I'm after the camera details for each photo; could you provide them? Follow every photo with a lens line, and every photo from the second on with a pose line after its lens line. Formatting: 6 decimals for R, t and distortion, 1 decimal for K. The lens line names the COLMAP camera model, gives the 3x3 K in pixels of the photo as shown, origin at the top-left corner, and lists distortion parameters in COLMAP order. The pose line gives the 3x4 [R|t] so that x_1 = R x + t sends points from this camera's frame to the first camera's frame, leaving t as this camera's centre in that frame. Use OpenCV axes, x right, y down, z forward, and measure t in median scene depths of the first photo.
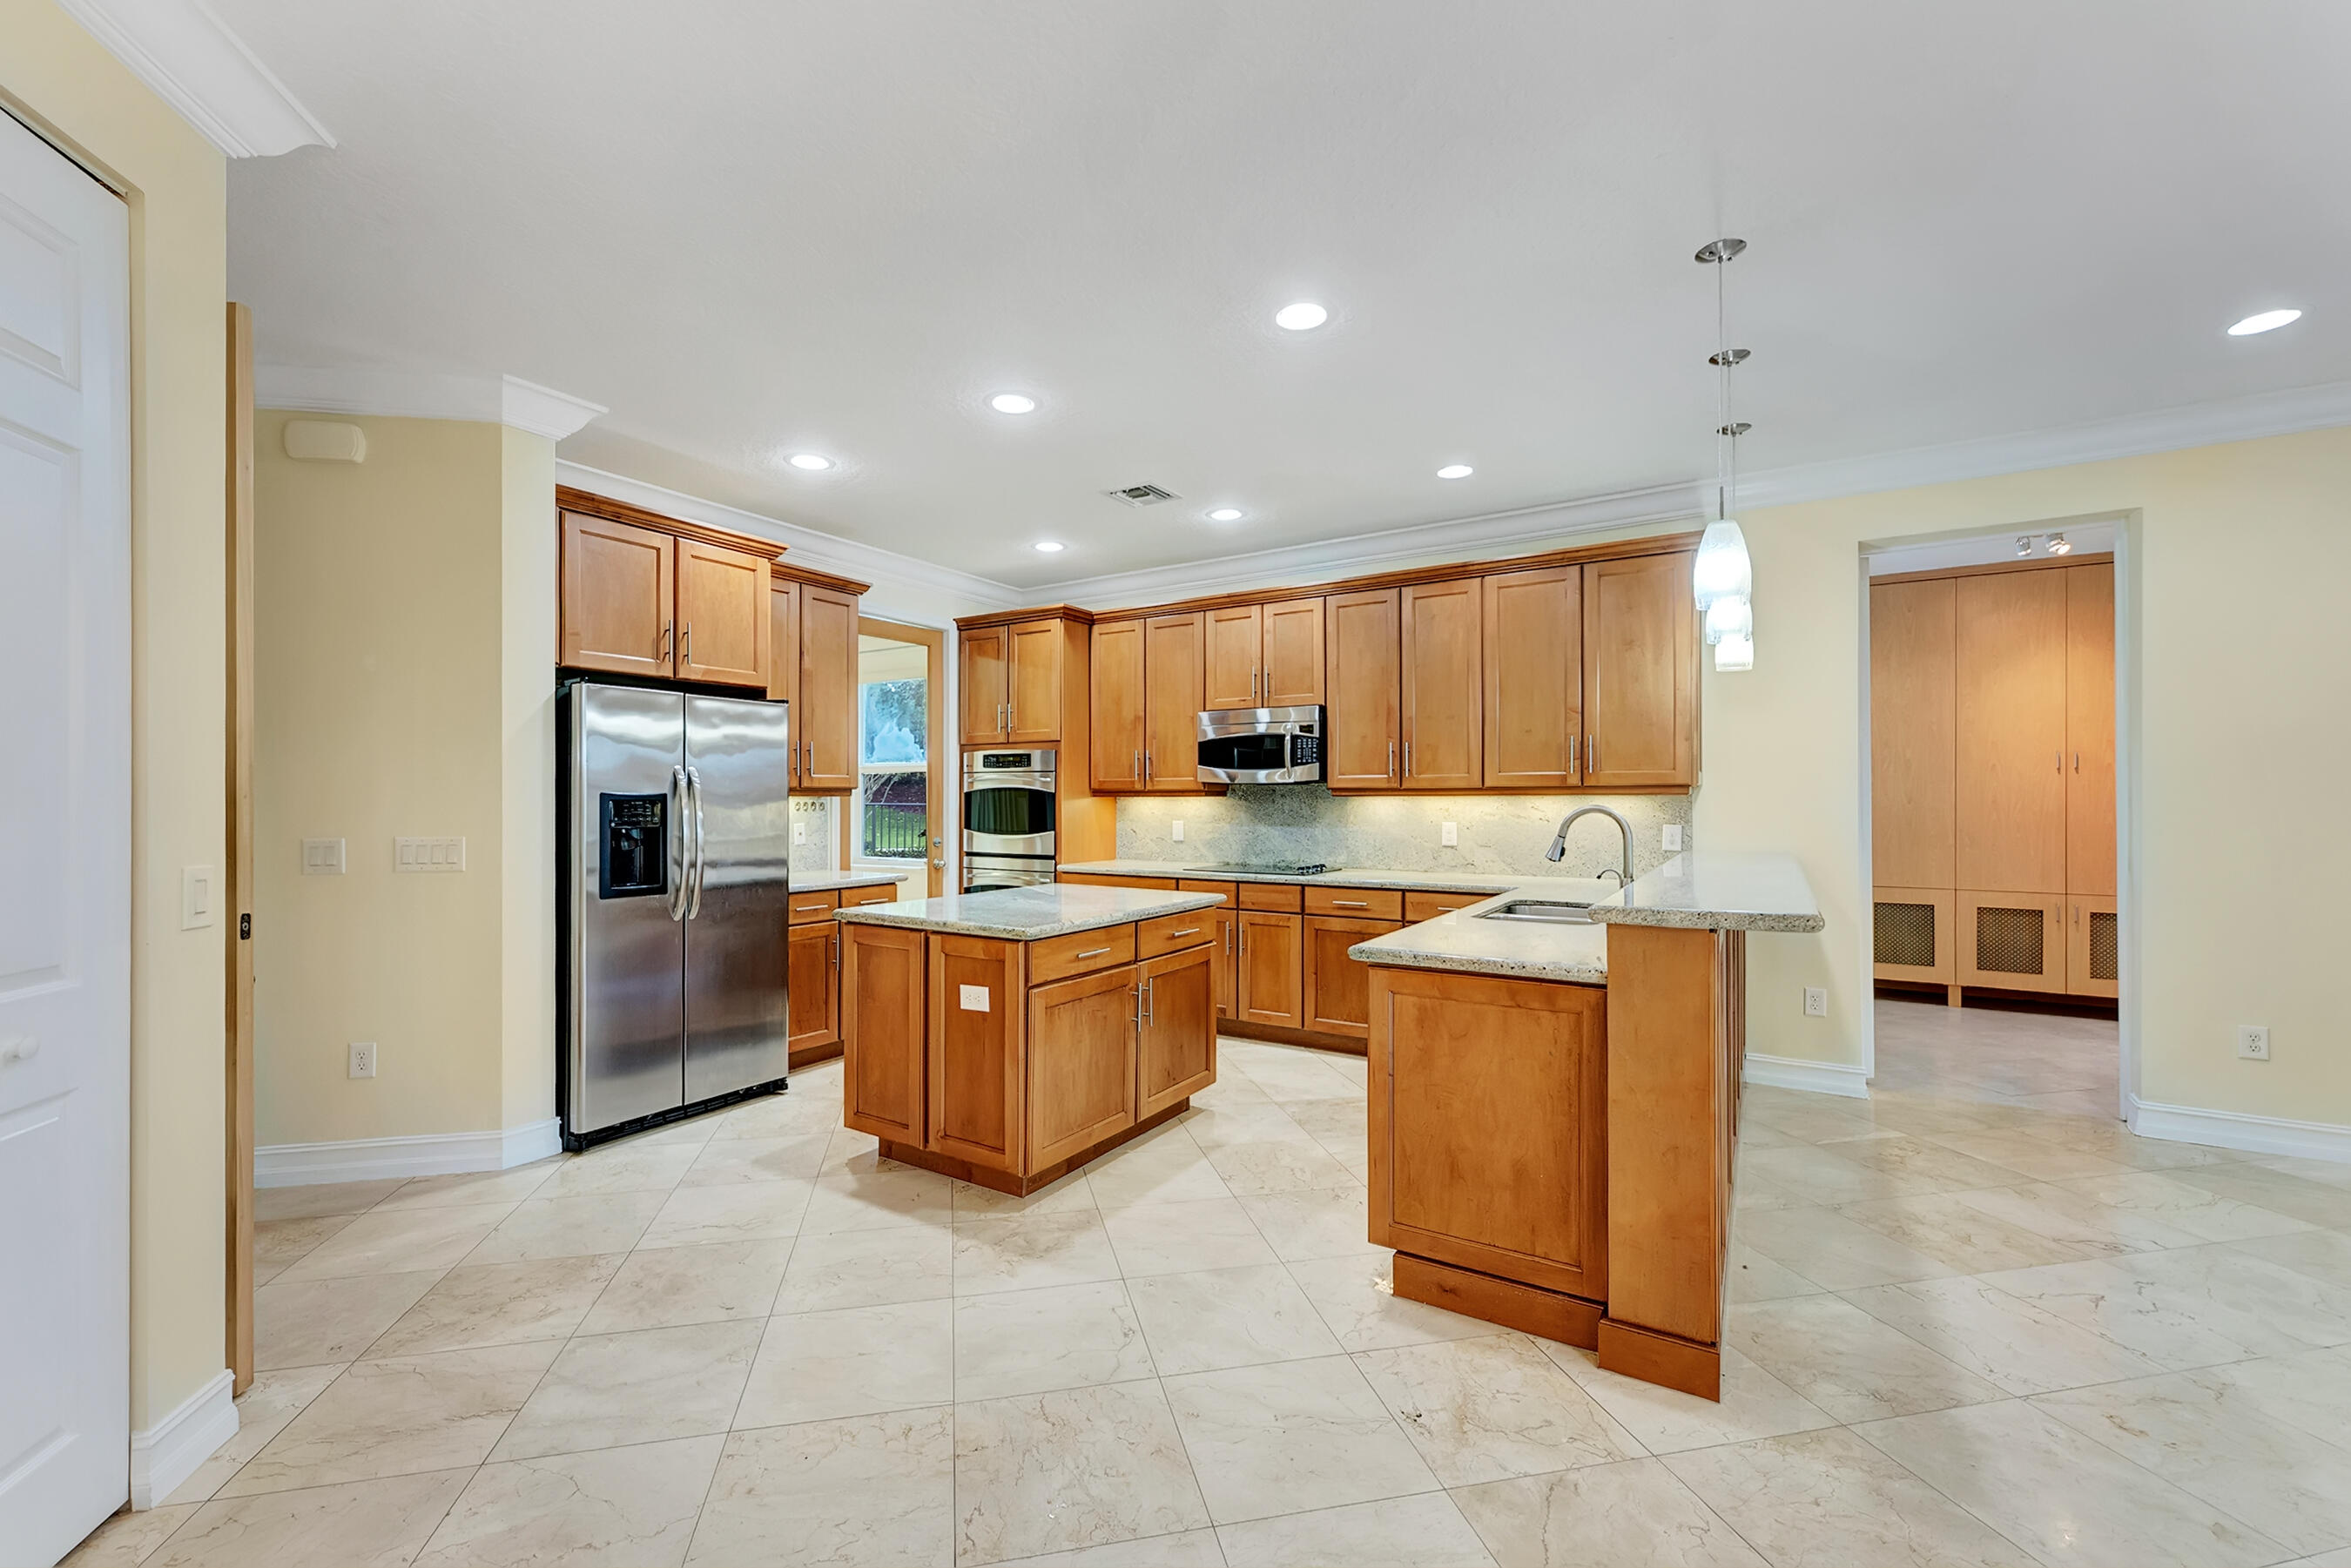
lens RADIAL K [[958.7, 0, 1172.4], [0, 958.7, 786.3], [0, 0, 1]] dist [-0.000778, 0.000159]
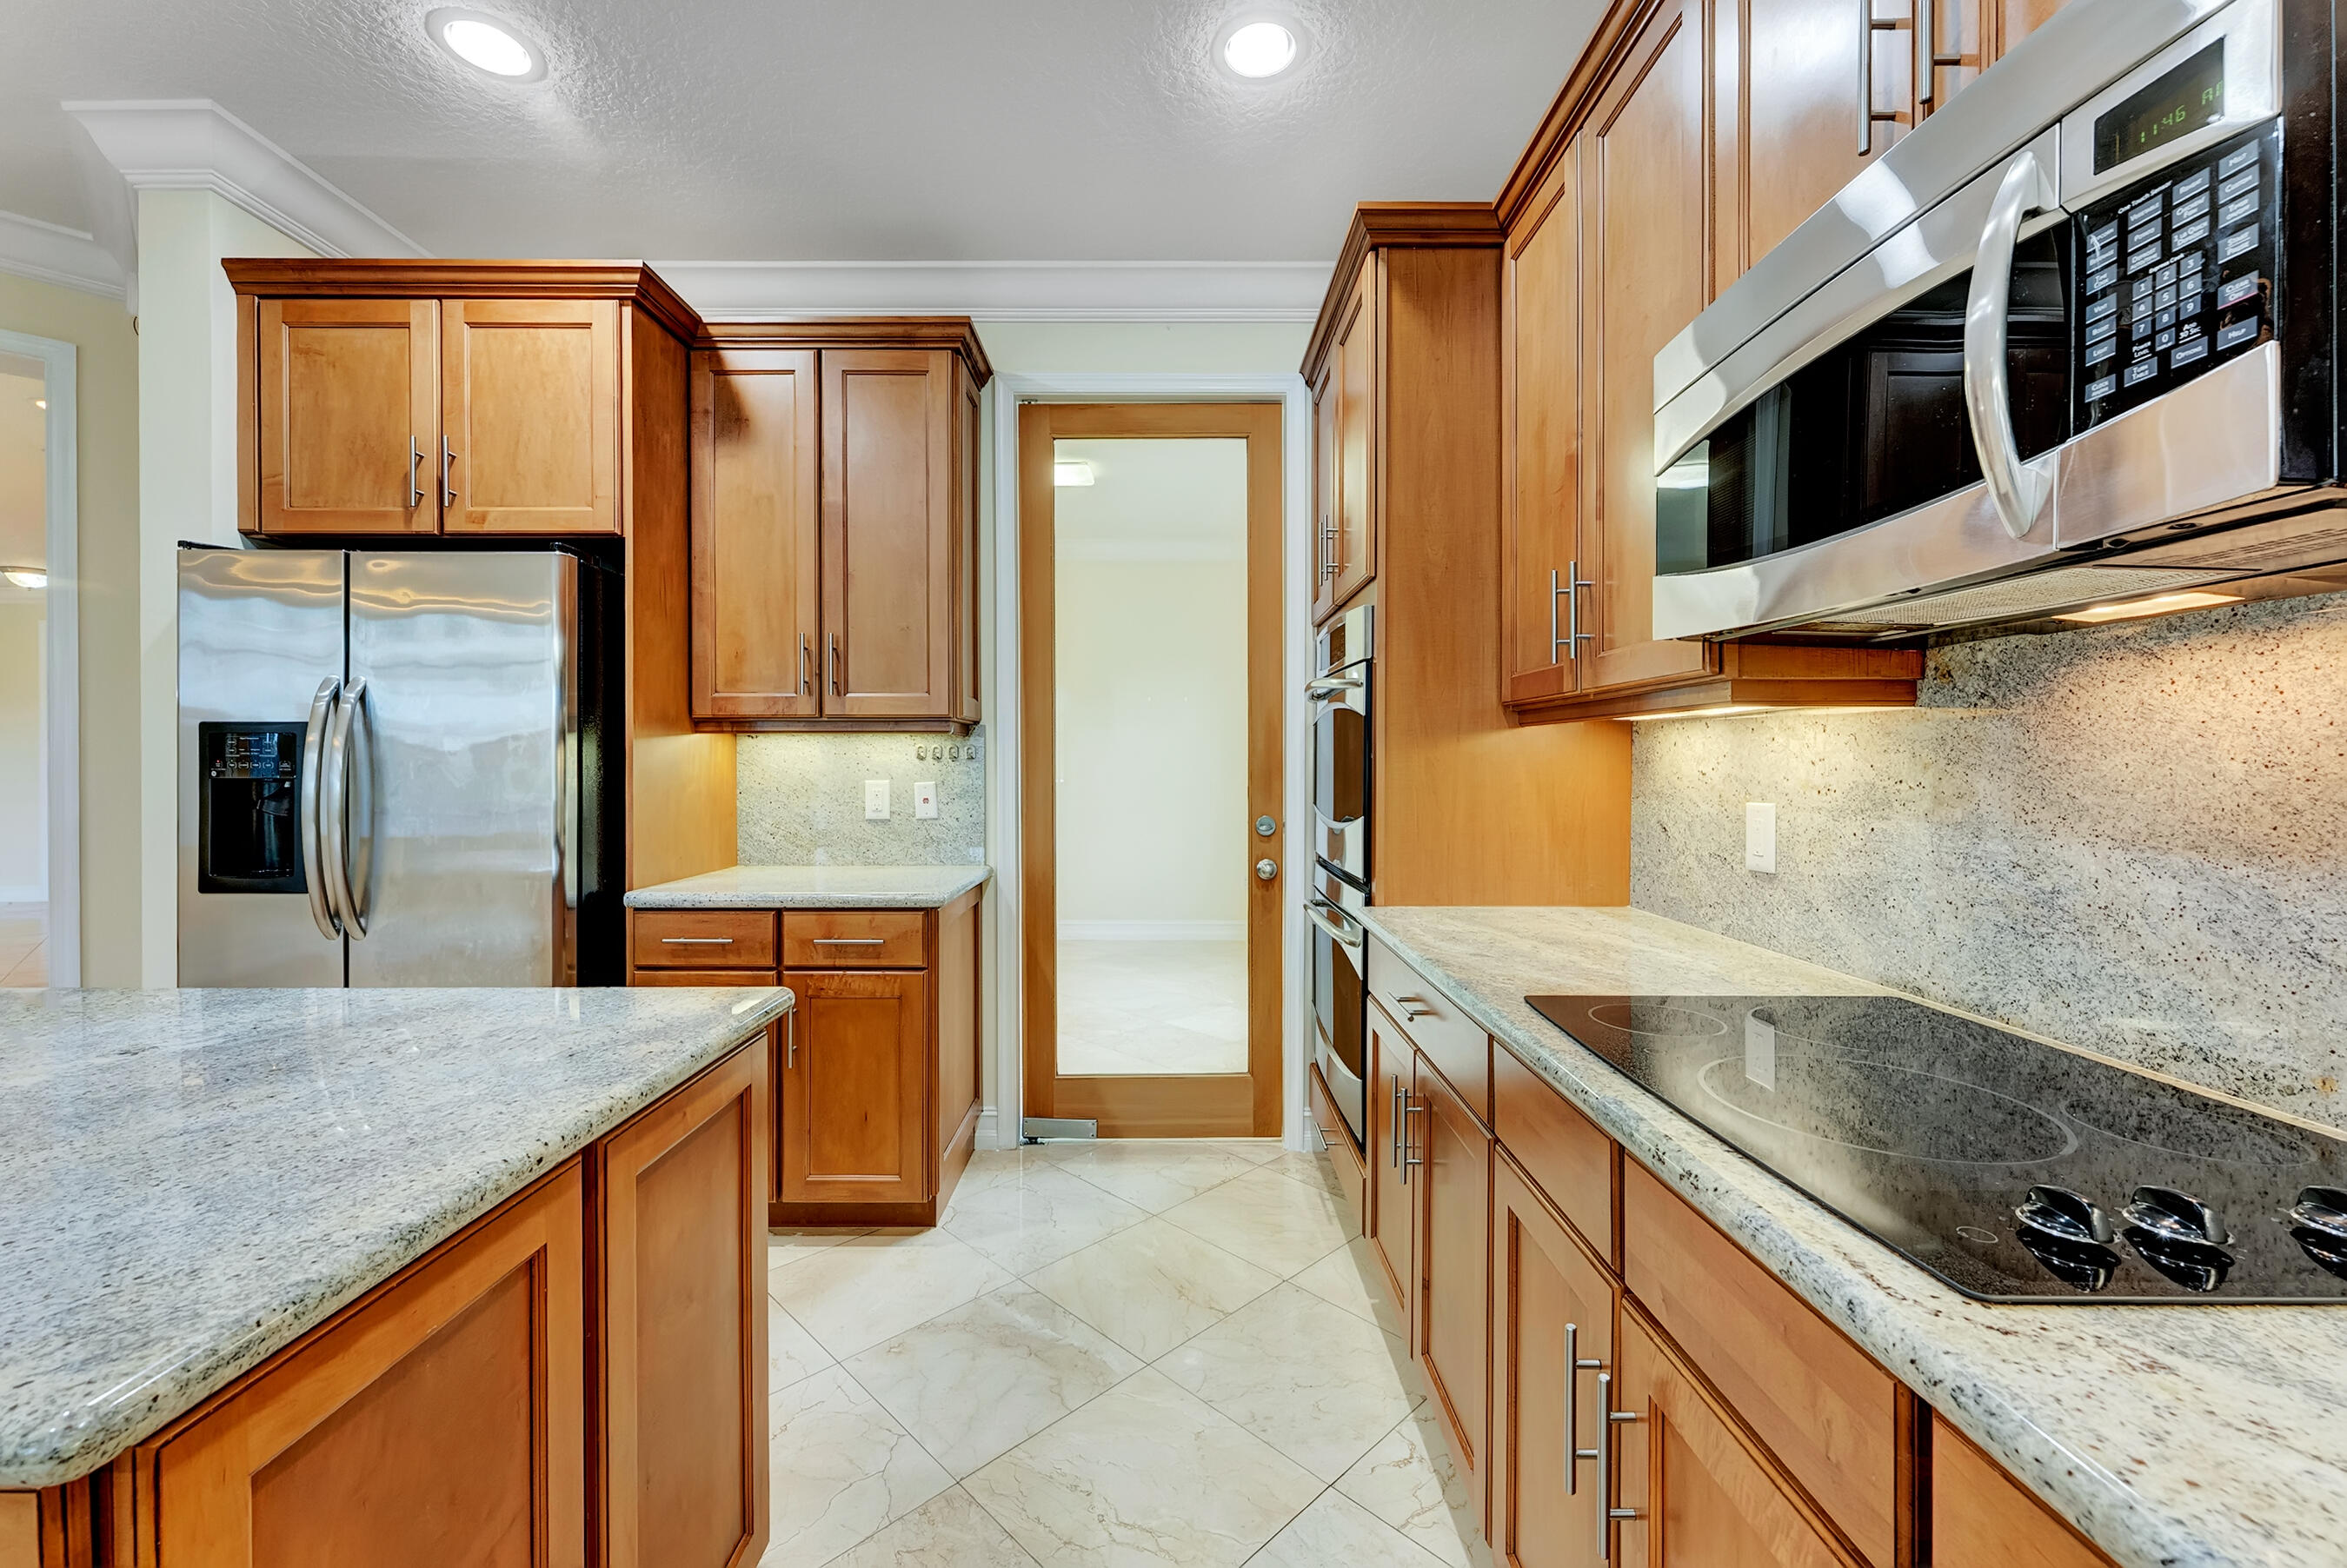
lens RADIAL K [[955.5, 0, 1166.1], [0, 955.5, 764.3], [0, 0, 1]] dist [-0.001746, -0.000239]
pose [[0.524057, 0.003940, -0.851674, 0.183326], [0.011648, 0.999863, 0.011793, 0.023853], [0.851604, -0.016101, 0.523939, 0.846669]]
